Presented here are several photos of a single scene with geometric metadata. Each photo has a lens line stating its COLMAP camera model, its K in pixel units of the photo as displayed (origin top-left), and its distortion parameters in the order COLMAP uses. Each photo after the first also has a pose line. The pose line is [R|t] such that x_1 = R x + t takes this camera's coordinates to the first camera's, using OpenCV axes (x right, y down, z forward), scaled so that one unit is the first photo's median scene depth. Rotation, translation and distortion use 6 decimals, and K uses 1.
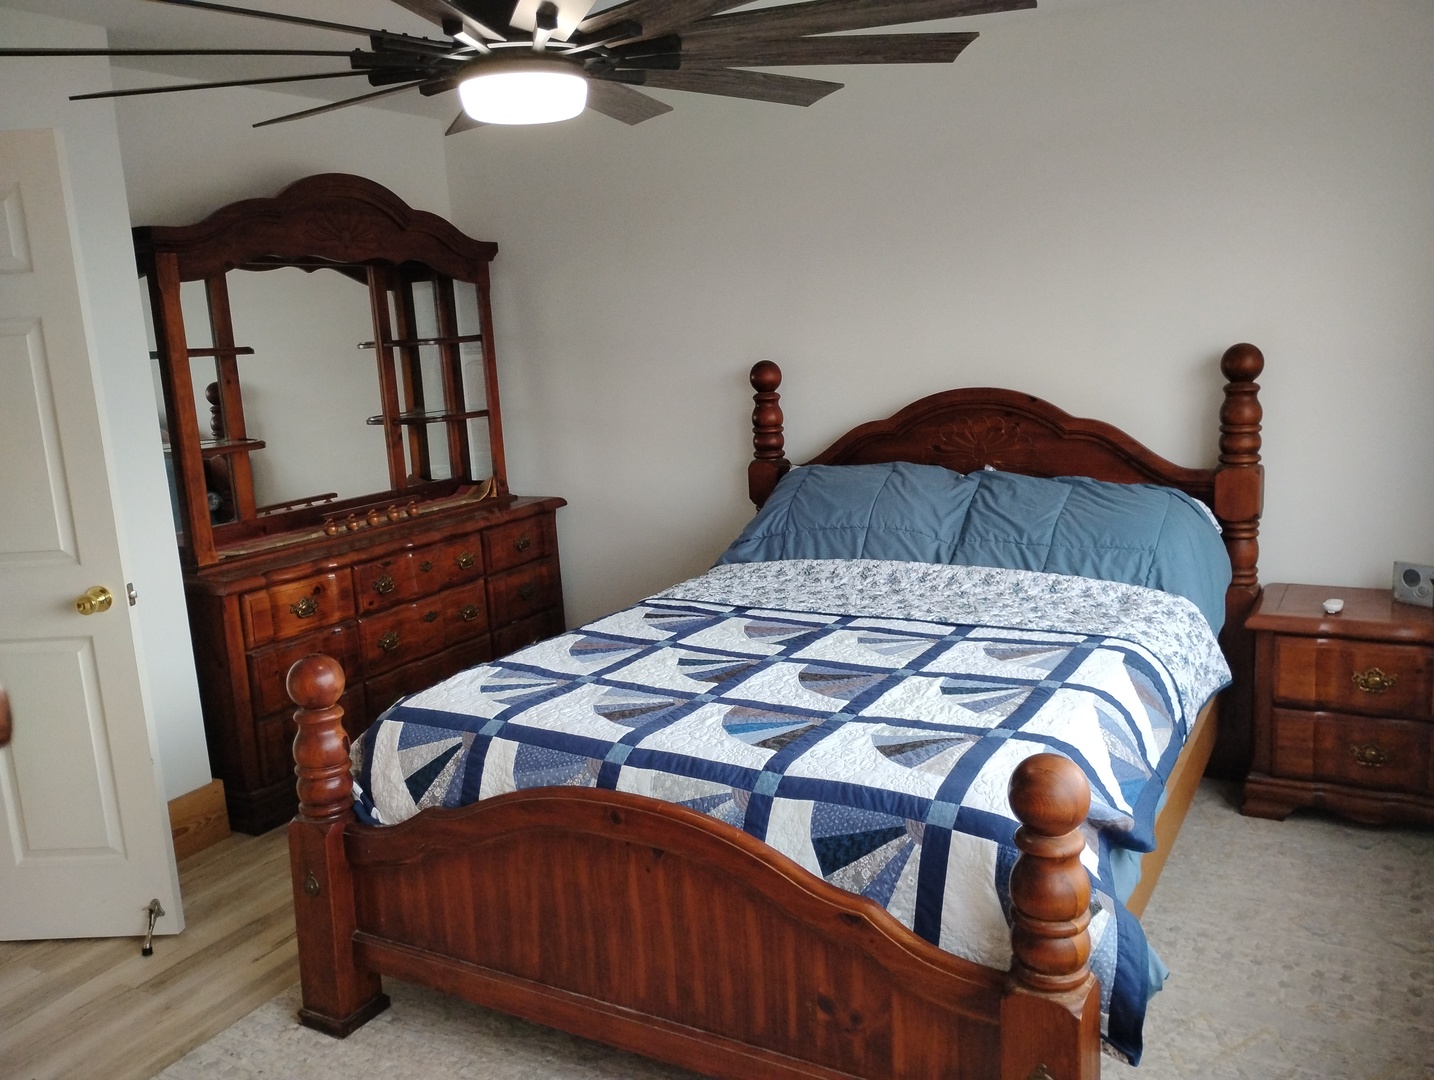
lens RADIAL K [[1184.4, 0, 712.6], [0, 1184.4, 540.8], [0, 0, 1]] dist [0.064182, -0.081611]
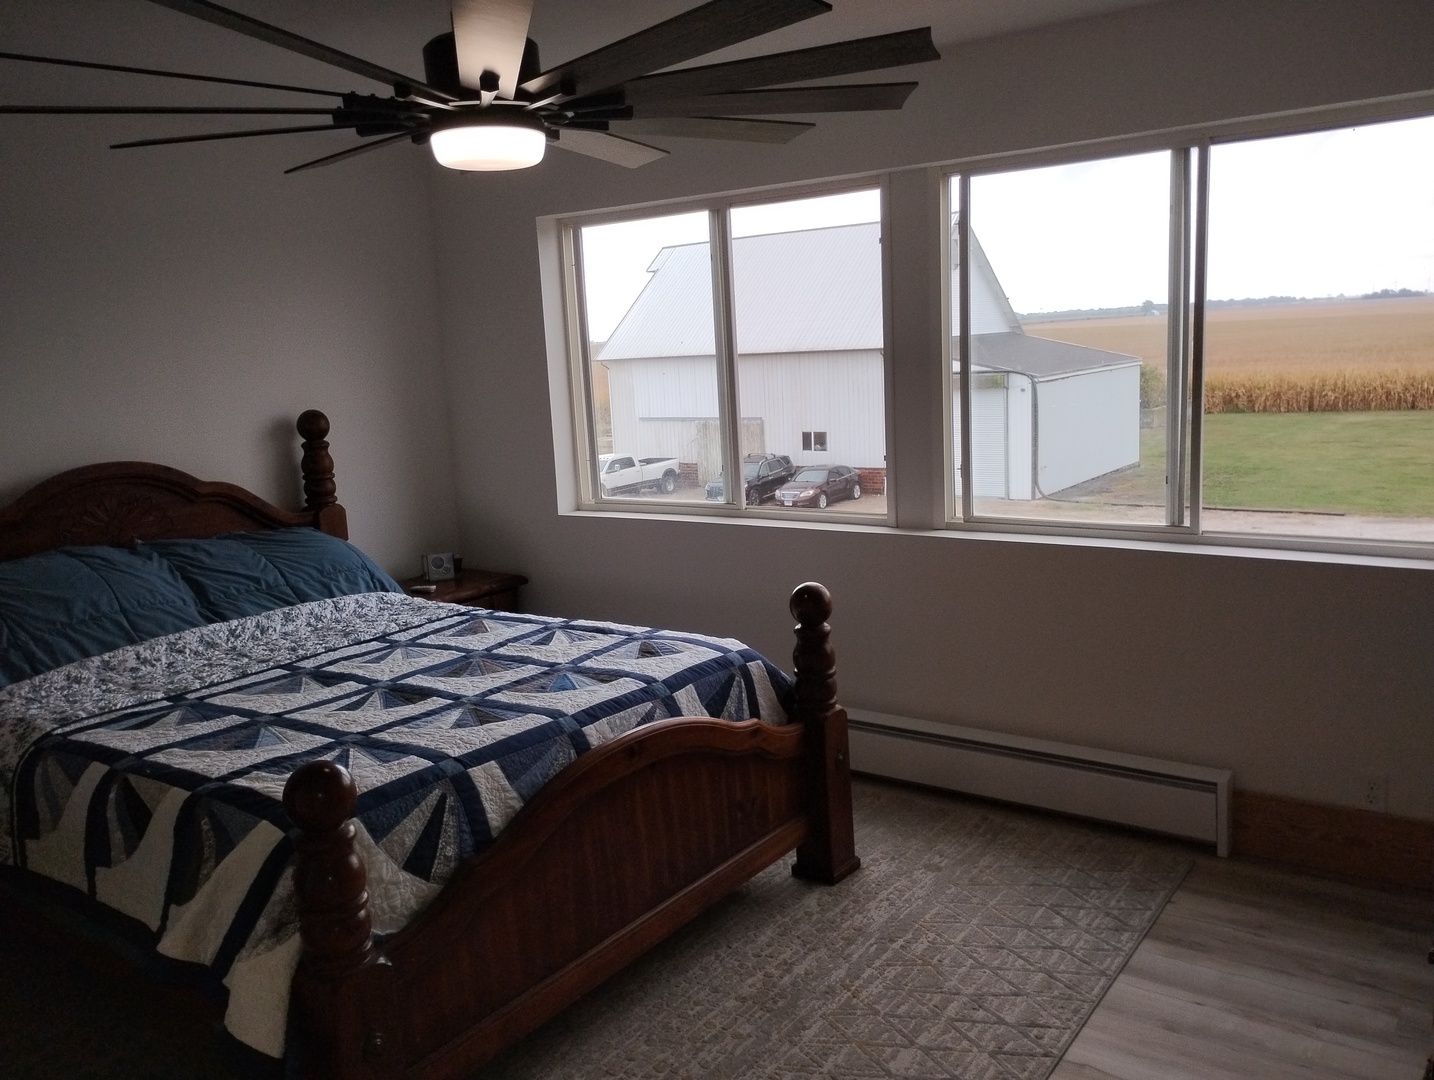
lens RADIAL K [[1184.4, 0, 712.6], [0, 1184.4, 540.8], [0, 0, 1]] dist [0.064182, -0.081611]
pose [[0.117102, -0.114271, 0.986524, -0.940940], [0.236140, 0.968073, 0.084103, -0.043820], [-0.964637, 0.223109, 0.140347, 0.536353]]
